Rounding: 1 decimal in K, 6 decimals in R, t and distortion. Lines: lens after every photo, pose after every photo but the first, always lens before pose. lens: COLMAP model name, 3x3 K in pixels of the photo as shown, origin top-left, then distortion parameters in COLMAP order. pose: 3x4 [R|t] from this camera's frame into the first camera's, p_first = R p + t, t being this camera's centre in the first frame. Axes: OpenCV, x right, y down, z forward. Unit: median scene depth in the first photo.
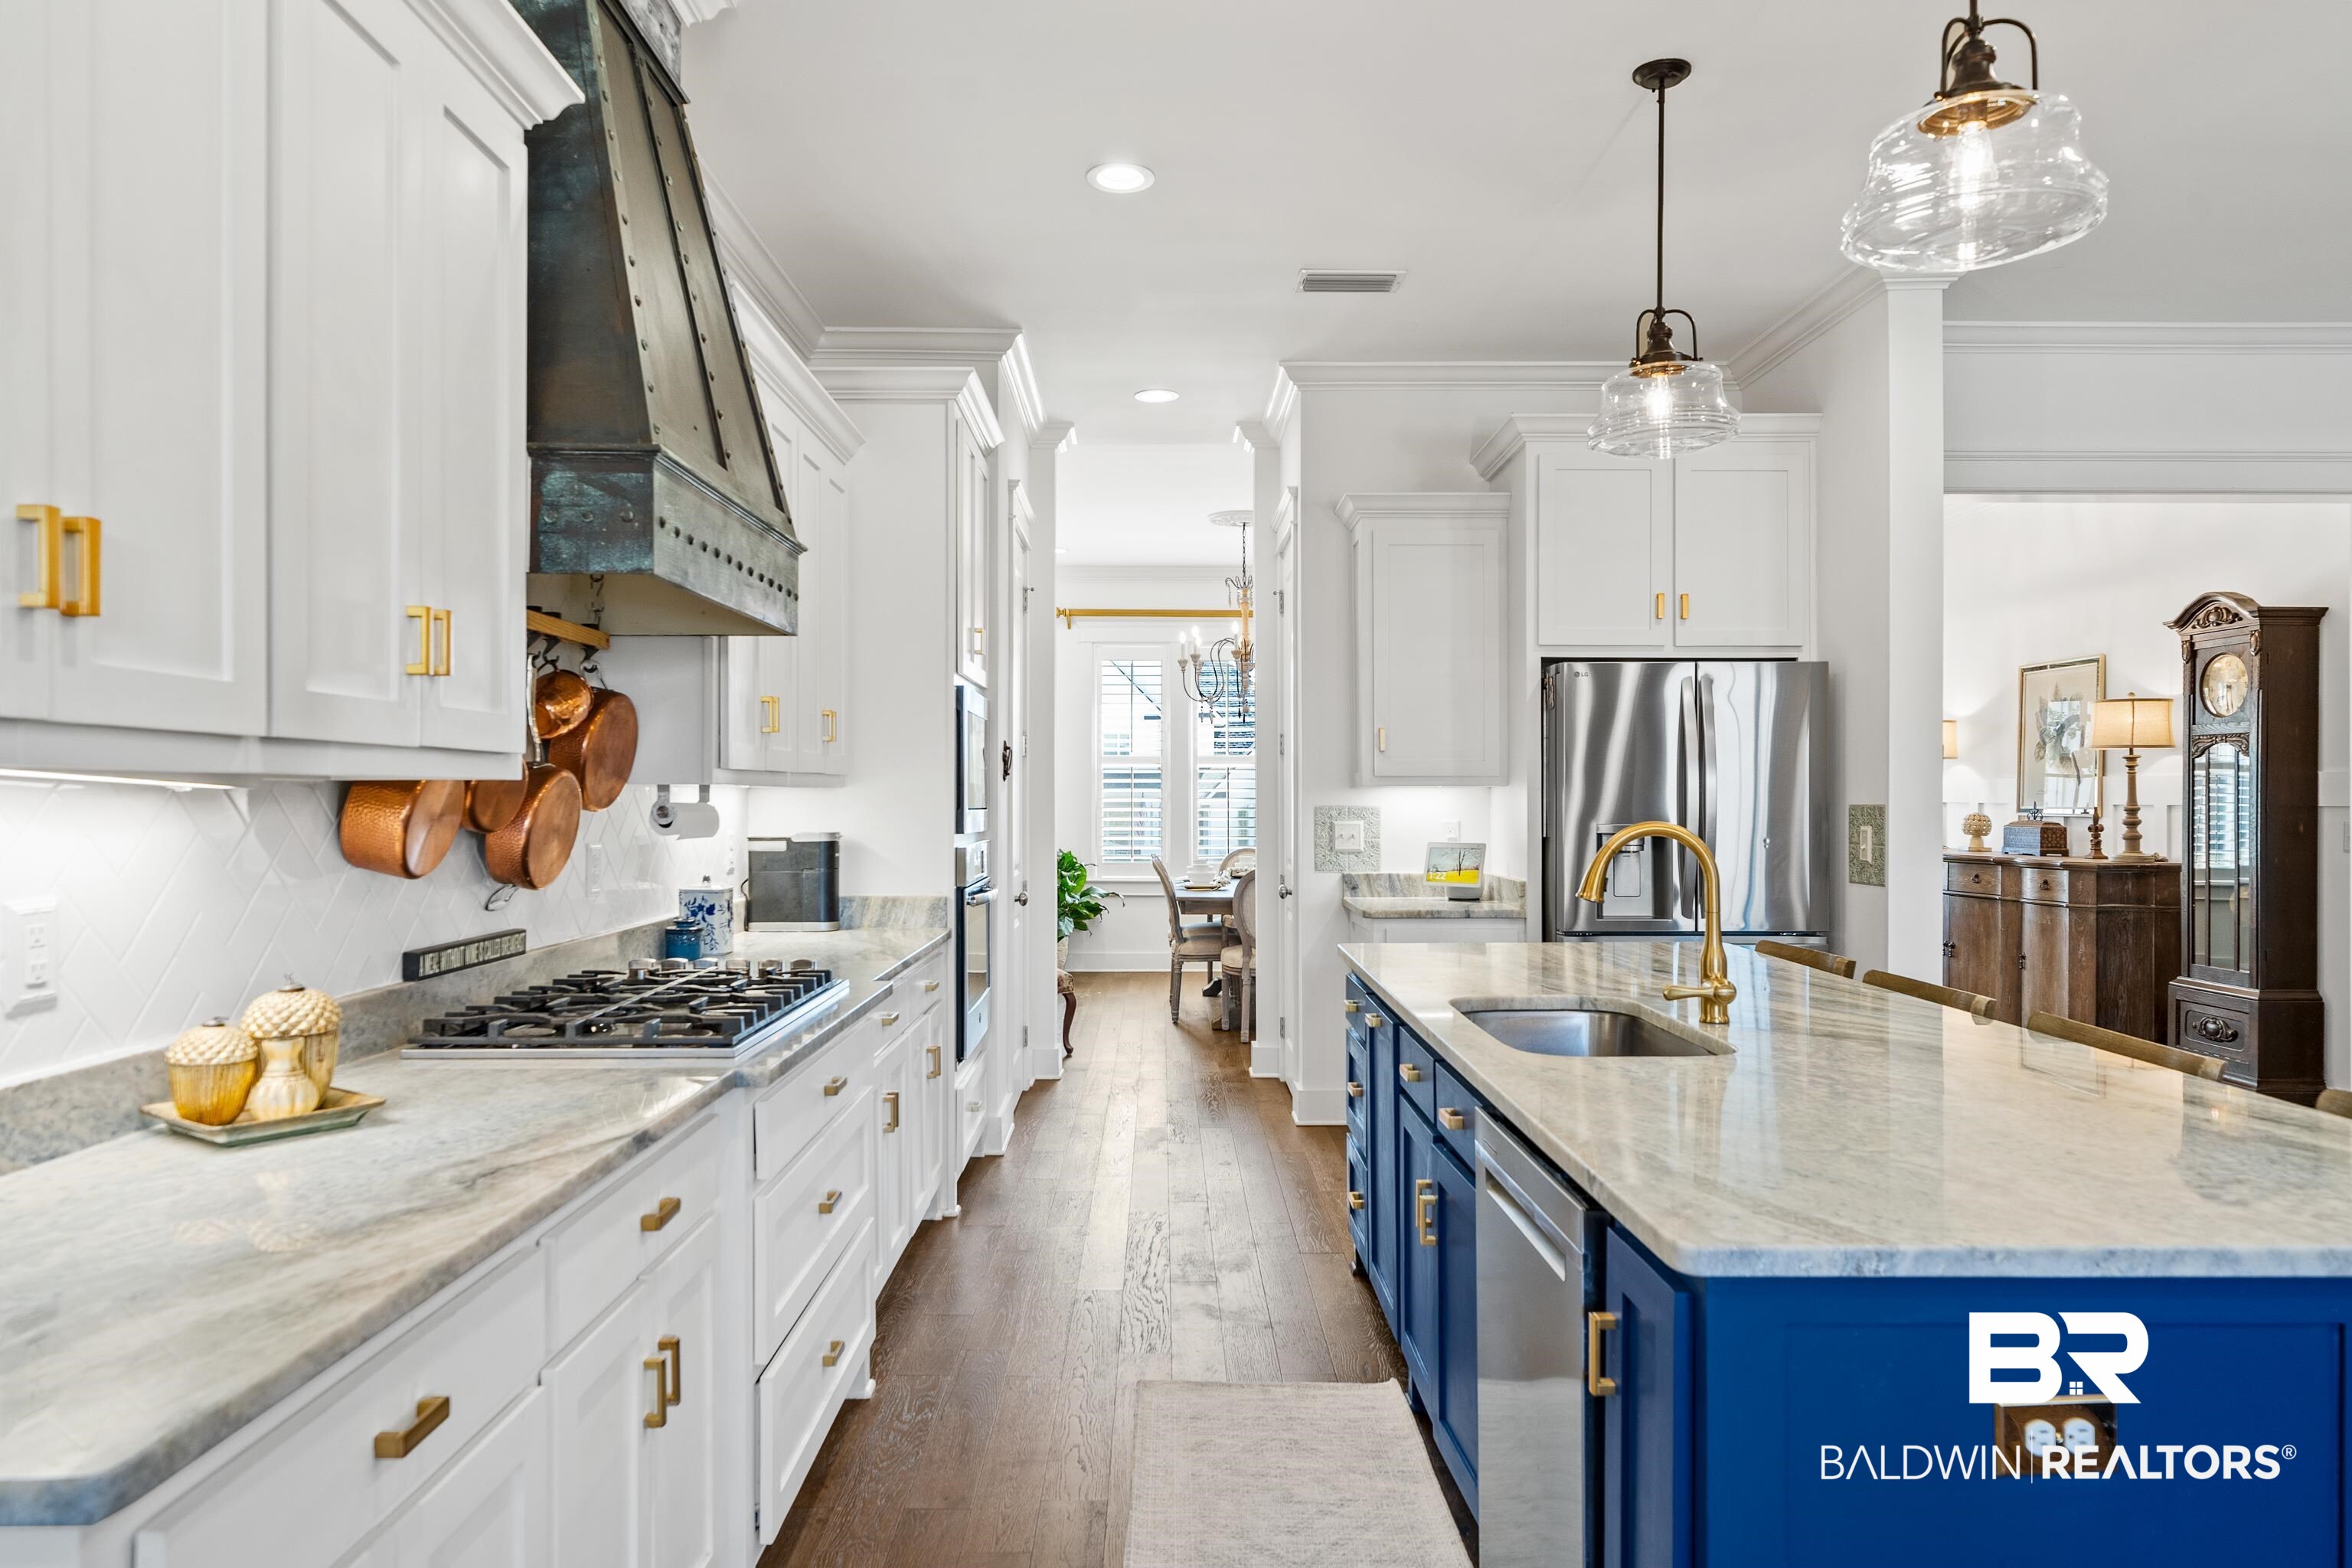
lens RADIAL K [[1502.2, 0, 1181.5], [0, 1502.2, 798.8], [0, 0, 1]] dist [-0.000198, 0.001714]
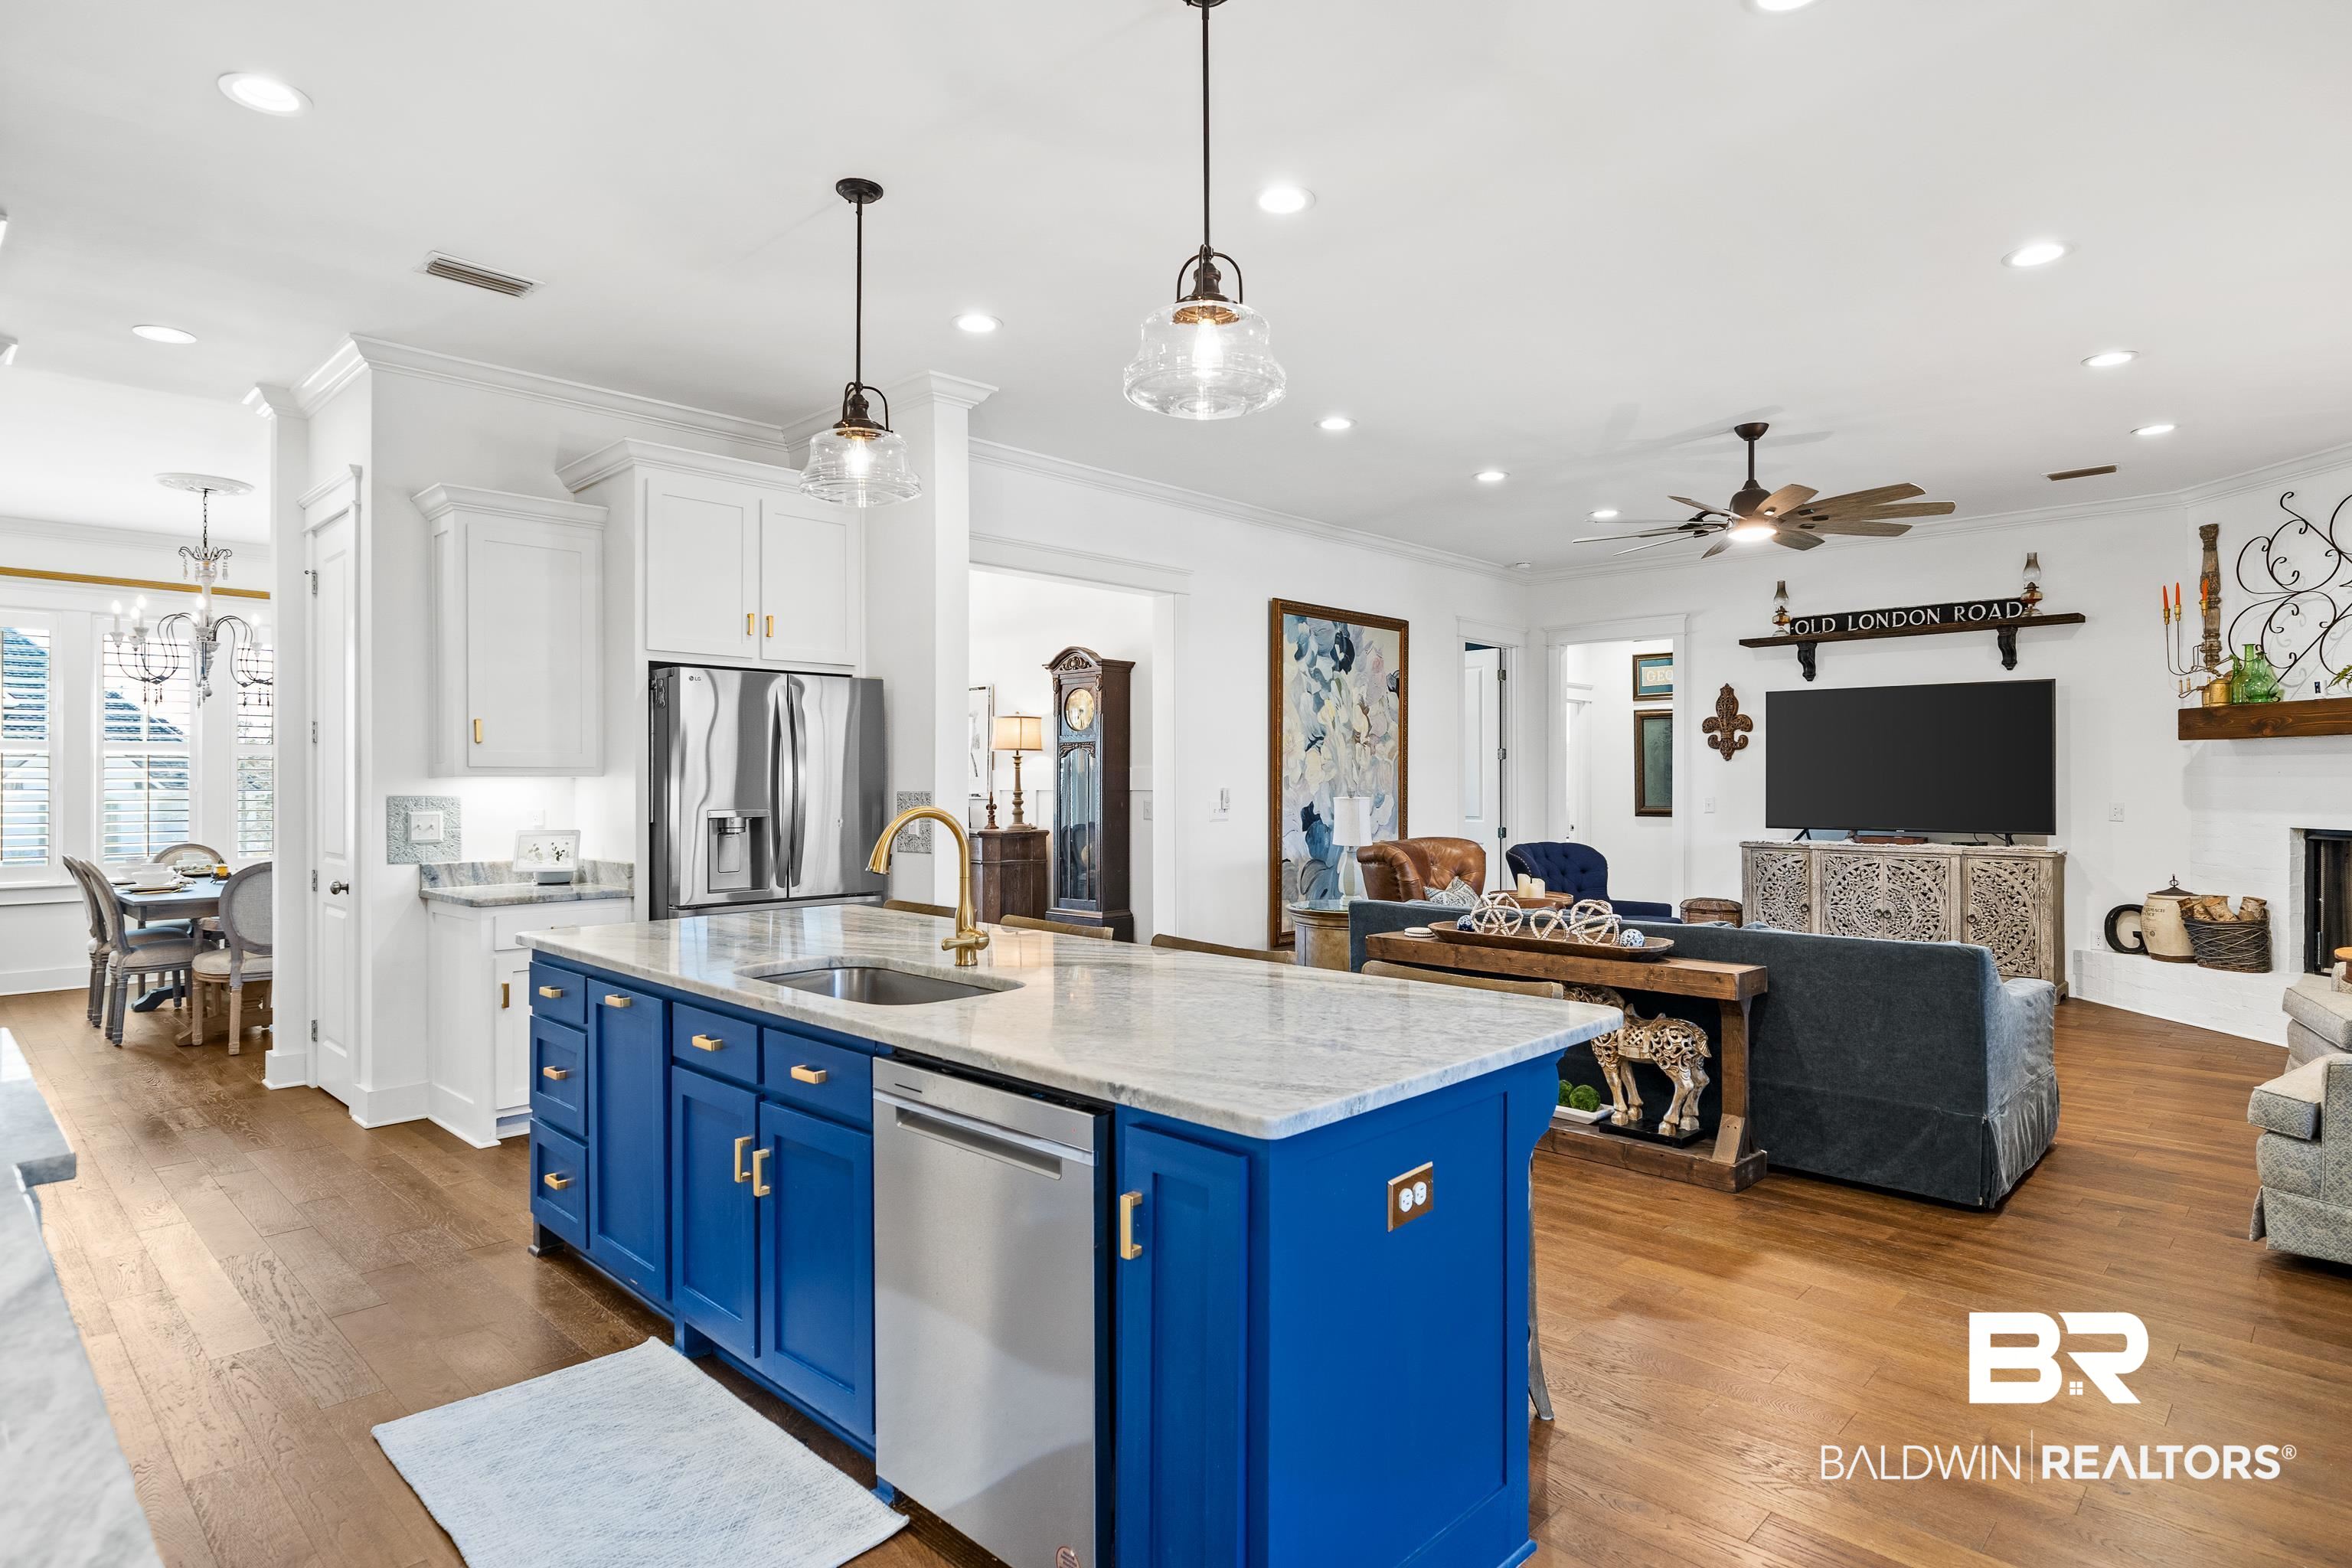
lens RADIAL K [[1250.8, 0, 1170.2], [0, 1250.8, 775.2], [0, 0, 1]] dist [0.005011, -0.000676]
pose [[0.705640, 0.002280, 0.708567, -0.135450], [0.004247, 0.999963, -0.007448, -0.000888], [-0.708558, 0.008265, 0.705604, 0.069160]]
